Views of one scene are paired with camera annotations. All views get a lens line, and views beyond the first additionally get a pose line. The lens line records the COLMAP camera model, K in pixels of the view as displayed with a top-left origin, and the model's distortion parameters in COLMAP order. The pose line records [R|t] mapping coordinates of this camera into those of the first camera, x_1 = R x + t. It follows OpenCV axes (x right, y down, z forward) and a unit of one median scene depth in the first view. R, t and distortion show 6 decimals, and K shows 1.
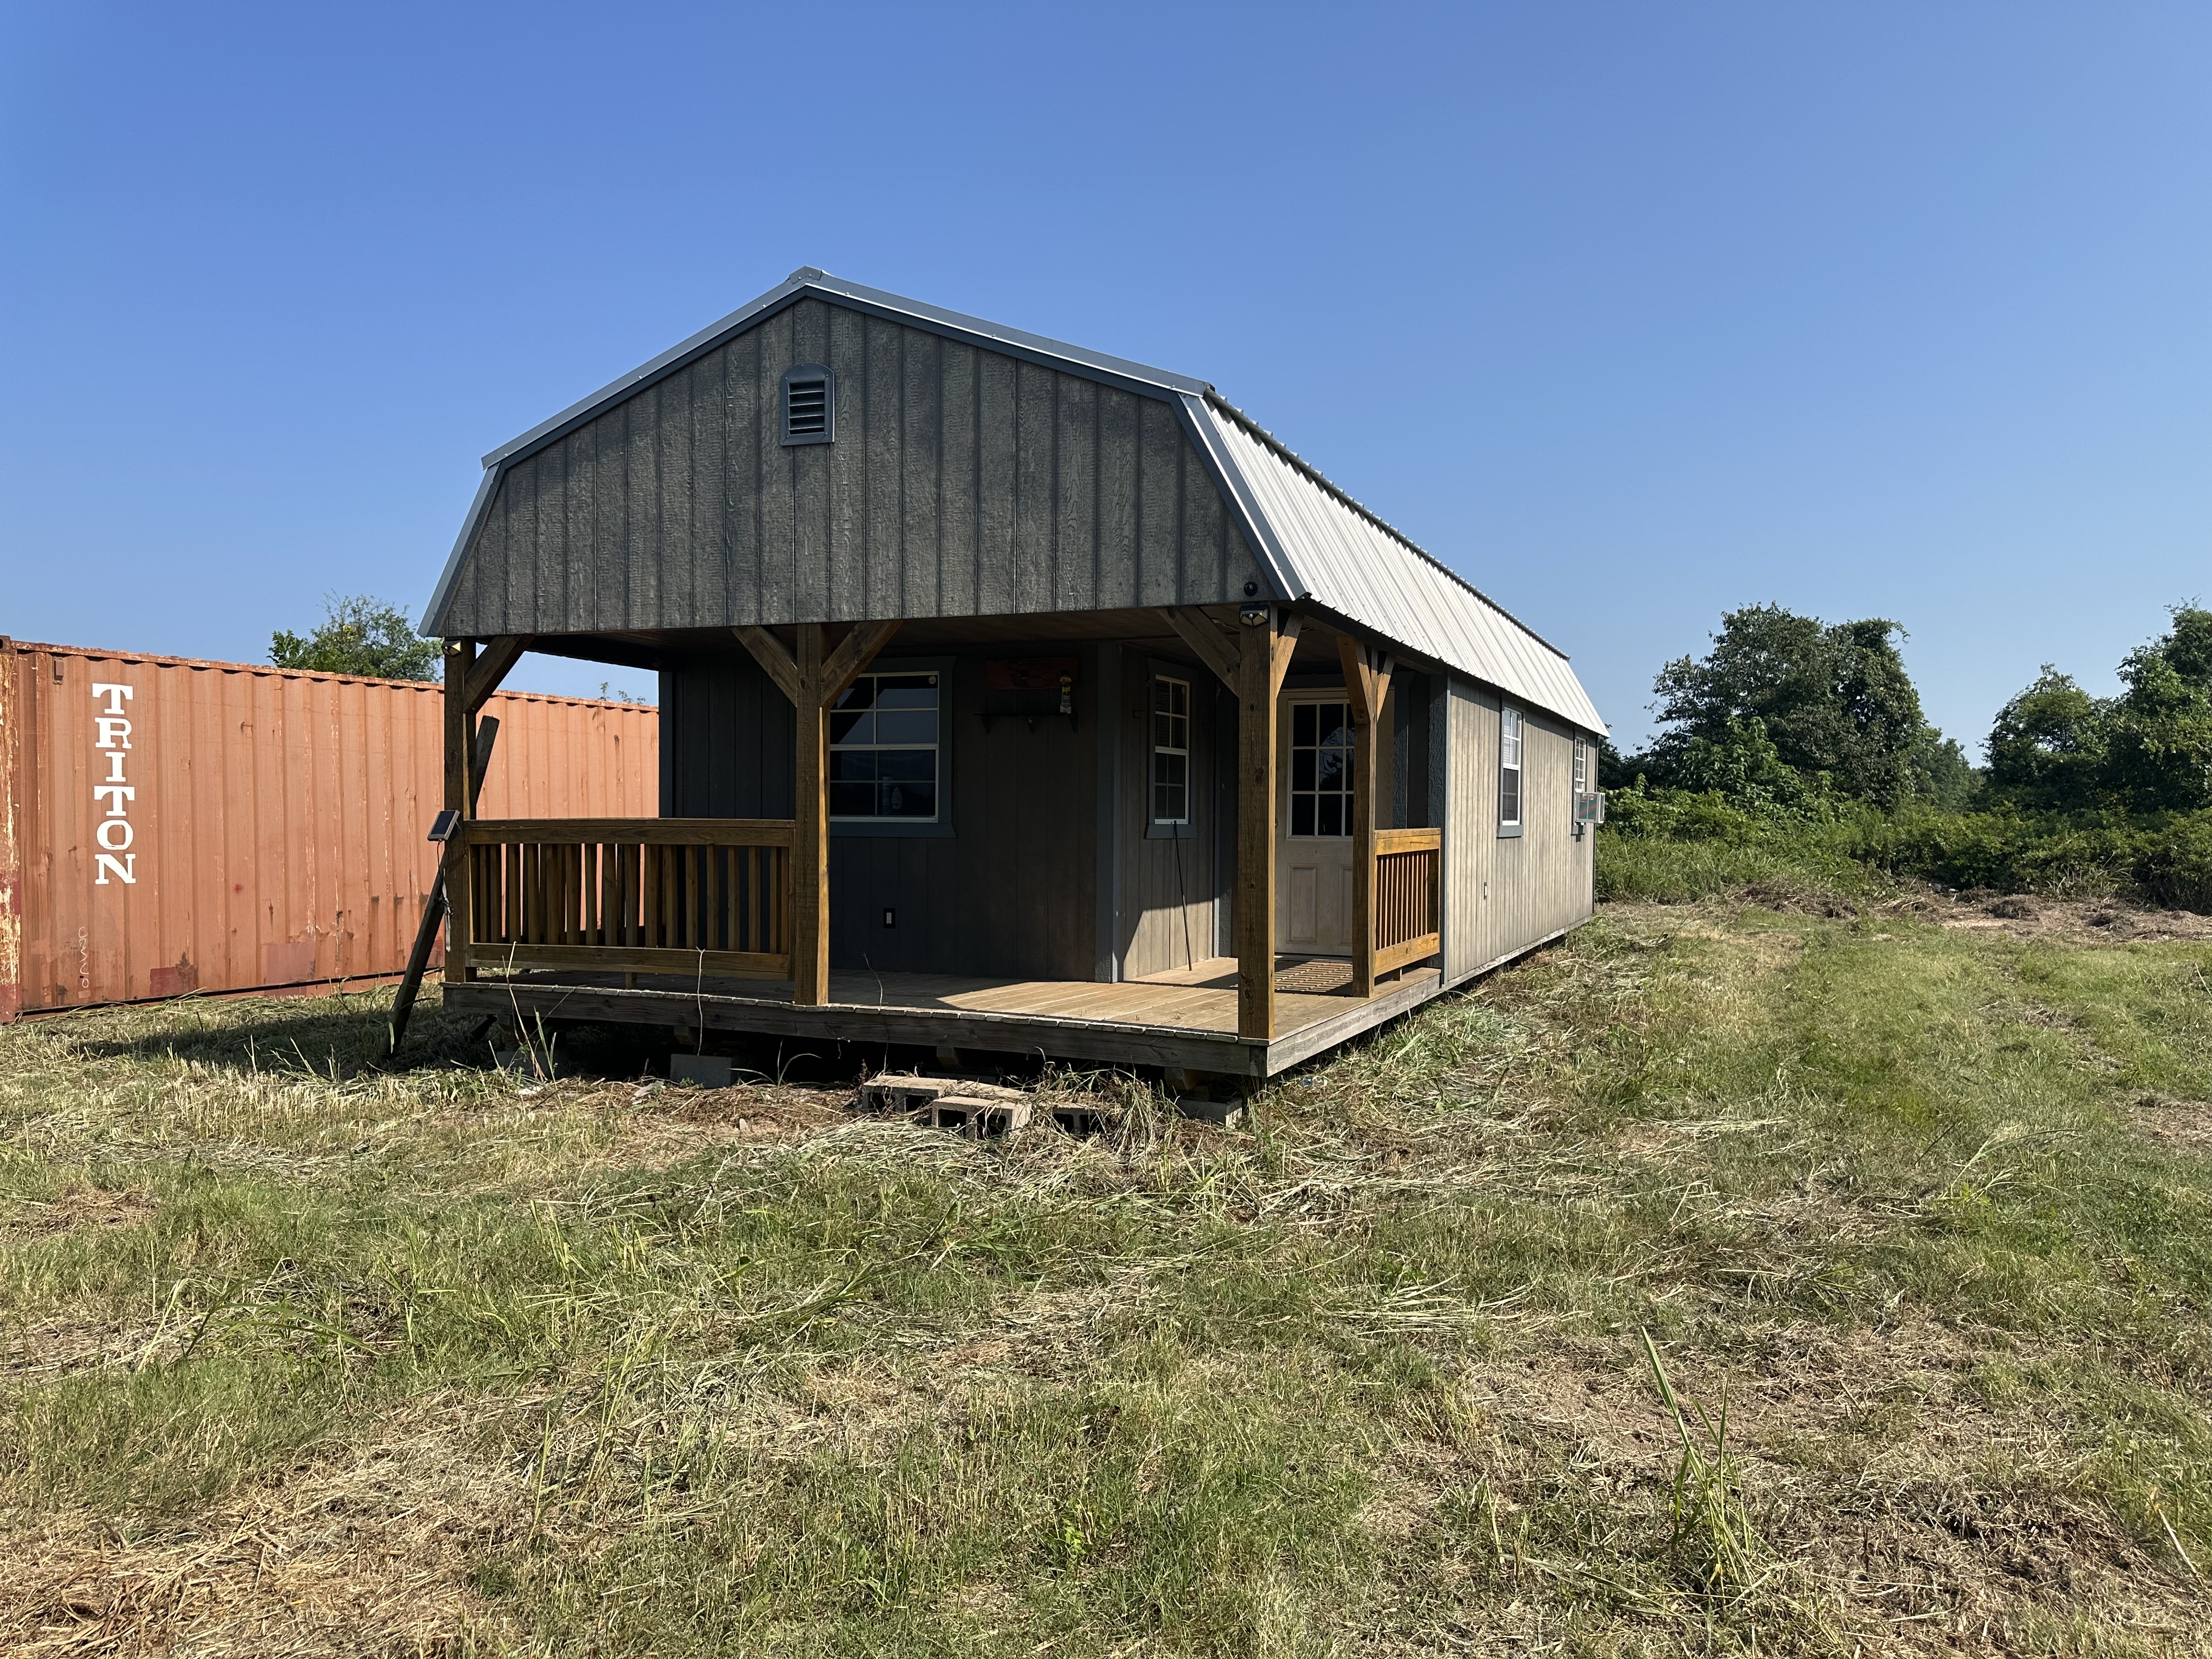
lens RADIAL K [[1536.6, 0, 1100.8], [0, 1536.6, 850.2], [0, 0, 1]] dist [0.091693, -0.091830]
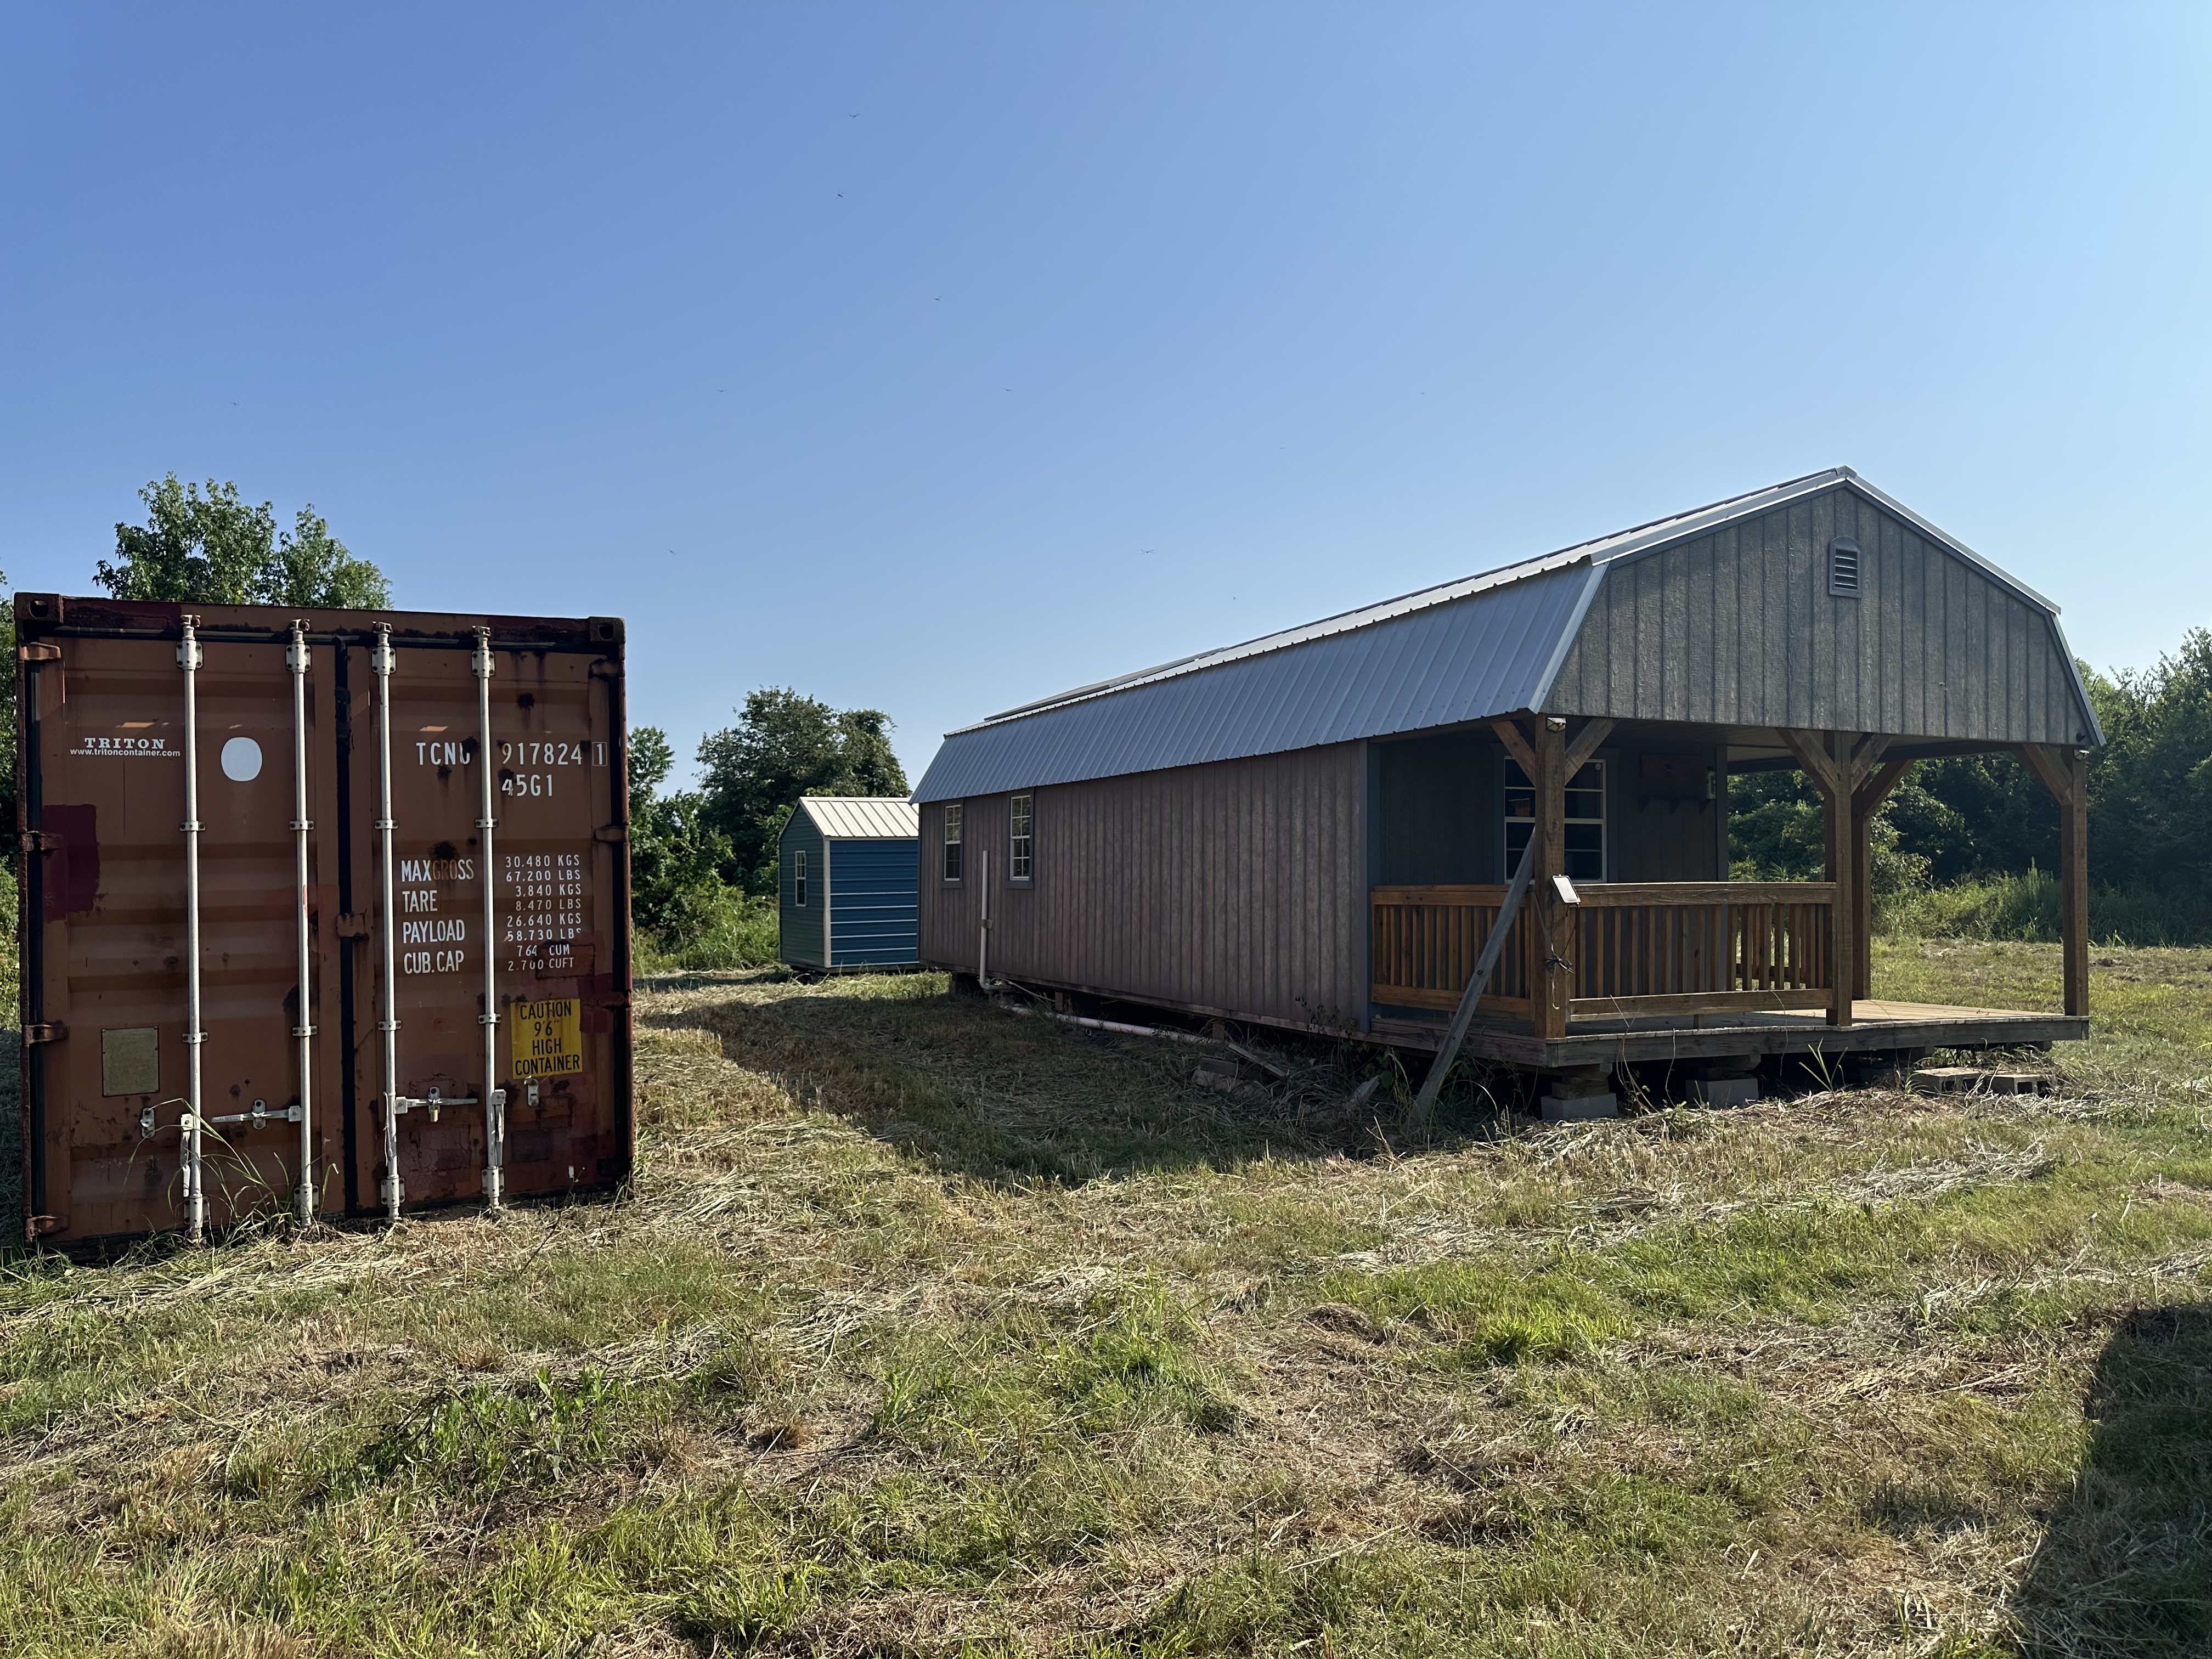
lens RADIAL K [[1536.6, 0, 1102.6], [0, 1536.6, 843.3], [0, 0, 1]] dist [0.091693, -0.091830]
pose [[0.663645, 0.012095, 0.747950, -1.589356], [0.020573, 0.999196, -0.034412, -0.020013], [-0.747765, 0.038225, 0.662862, 0.597658]]
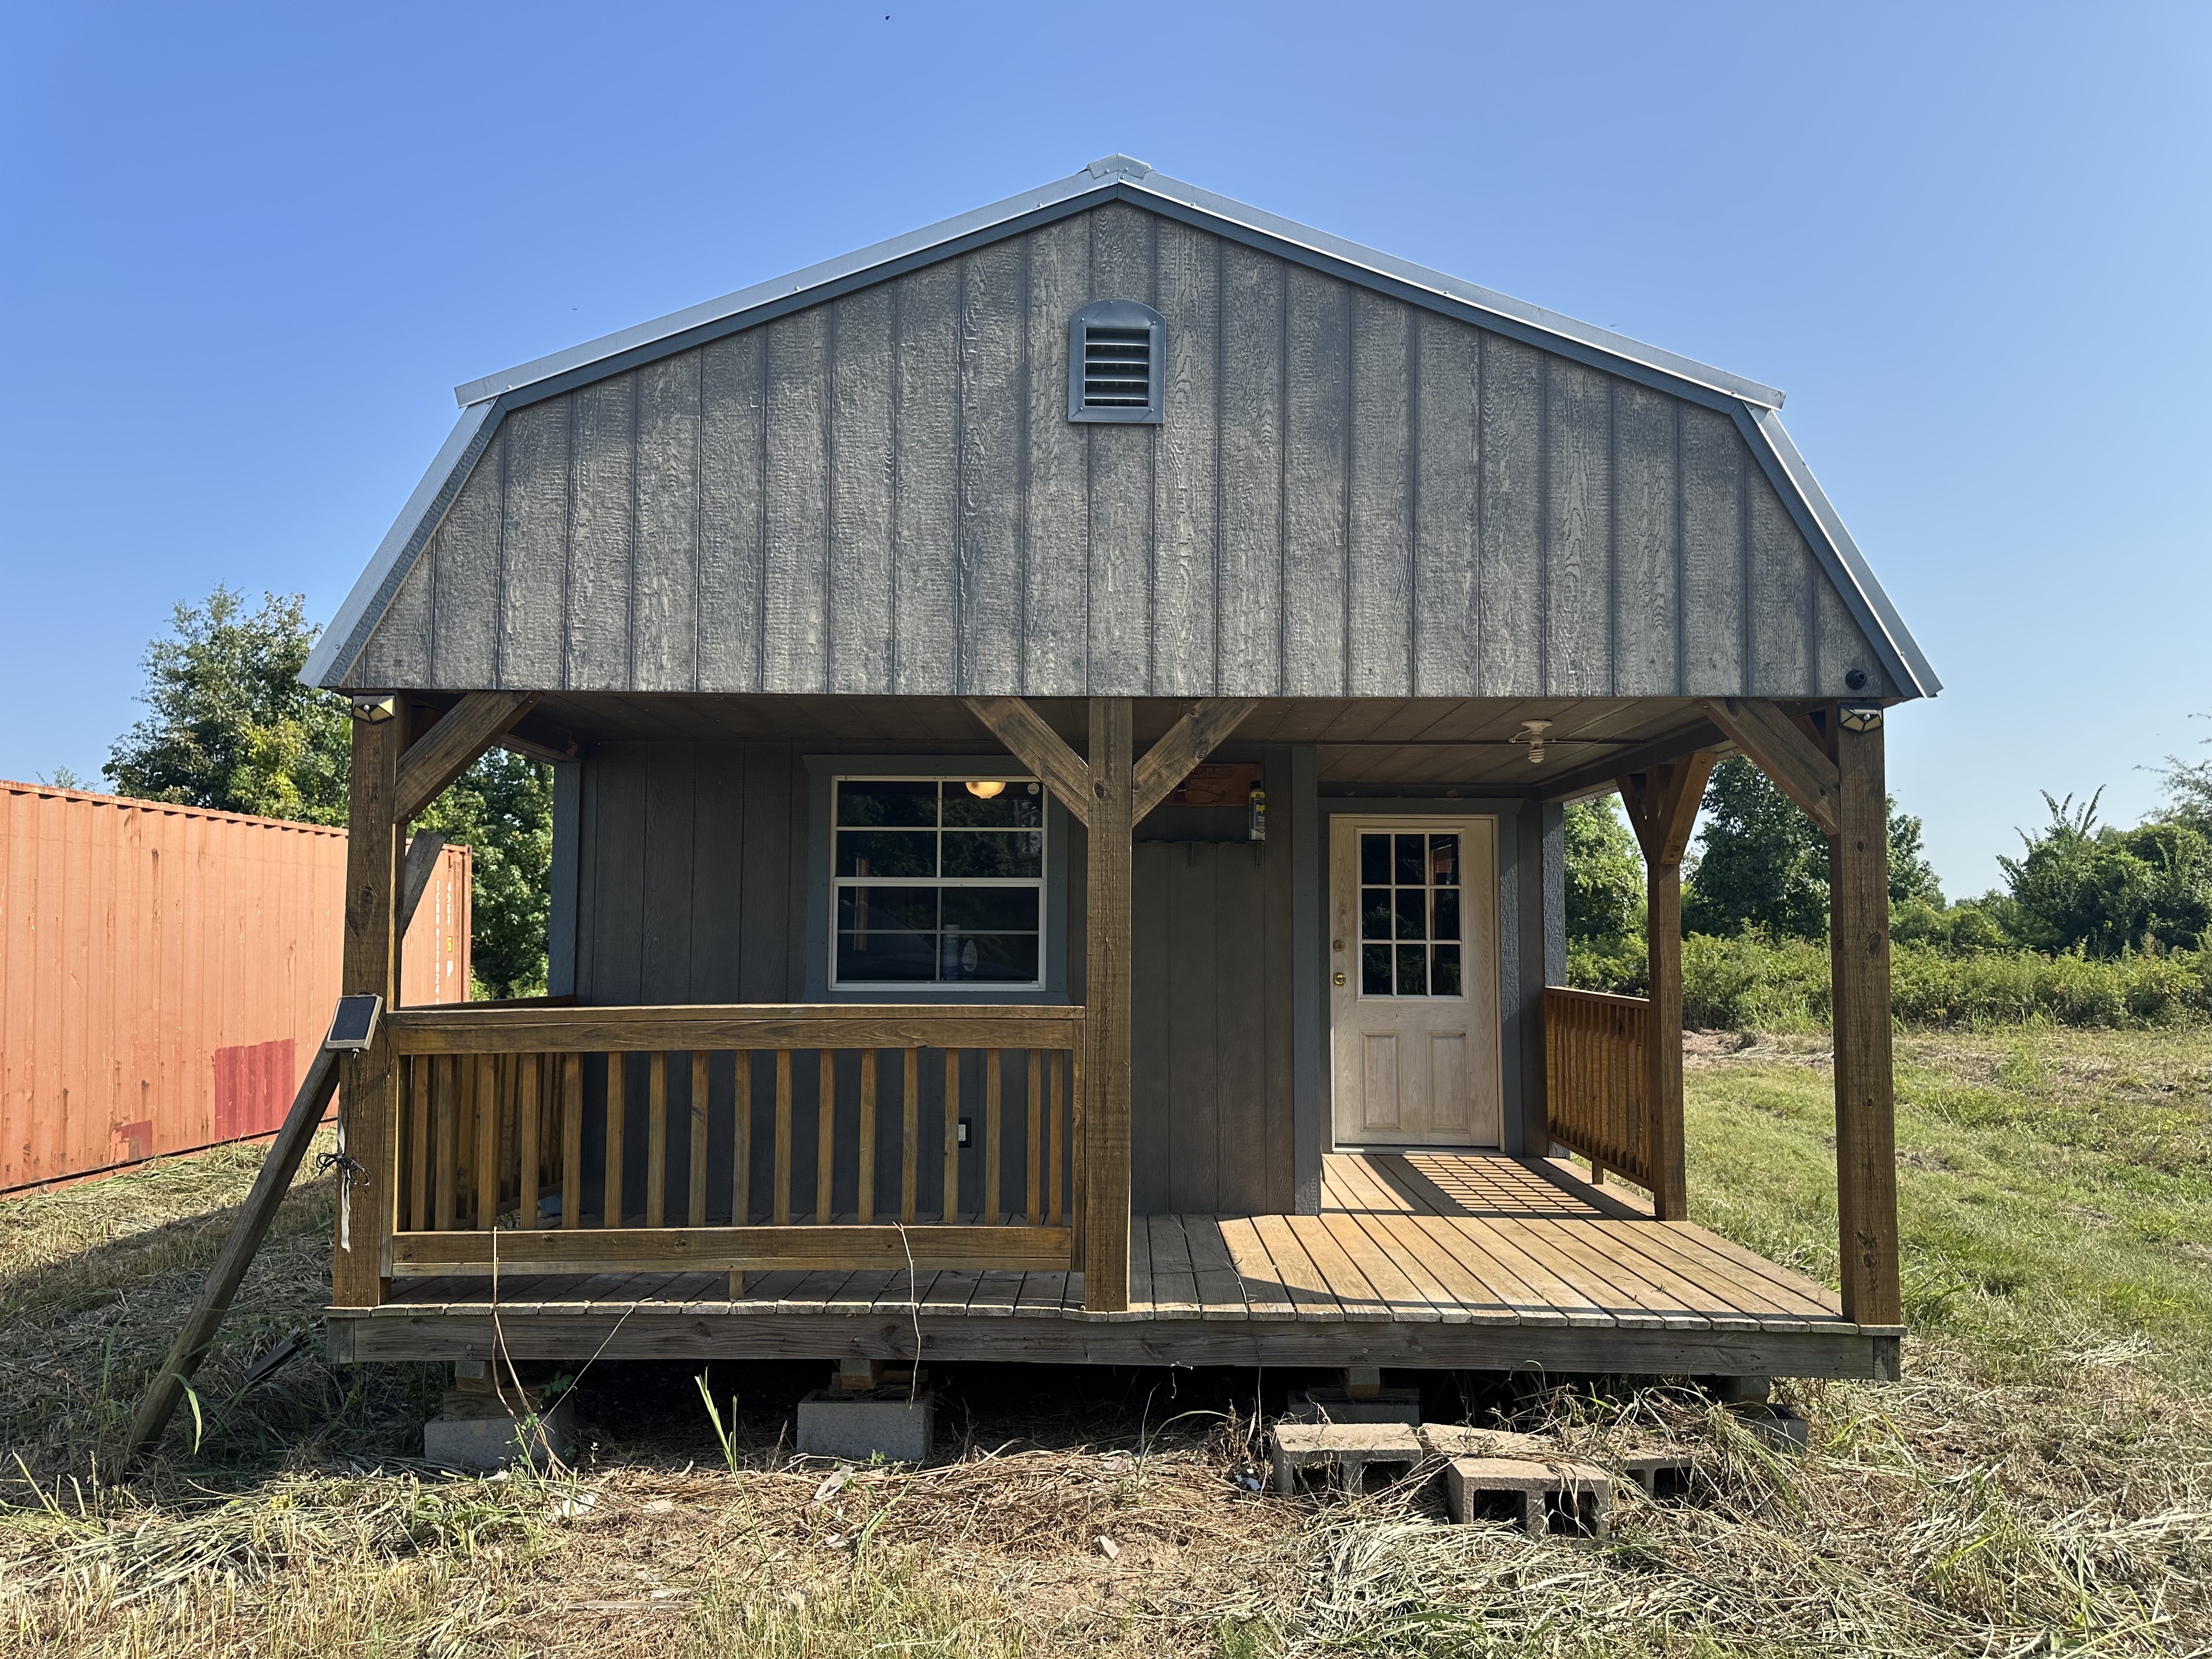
lens RADIAL K [[1536.6, 0, 1090.7], [0, 1536.6, 843.3], [0, 0, 1]] dist [0.091693, -0.091830]
pose [[0.921684, 0.020402, 0.387404, -0.442696], [0.011224, 0.996796, -0.079196, -0.036461], [-0.387778, 0.077342, 0.918502, 0.424800]]
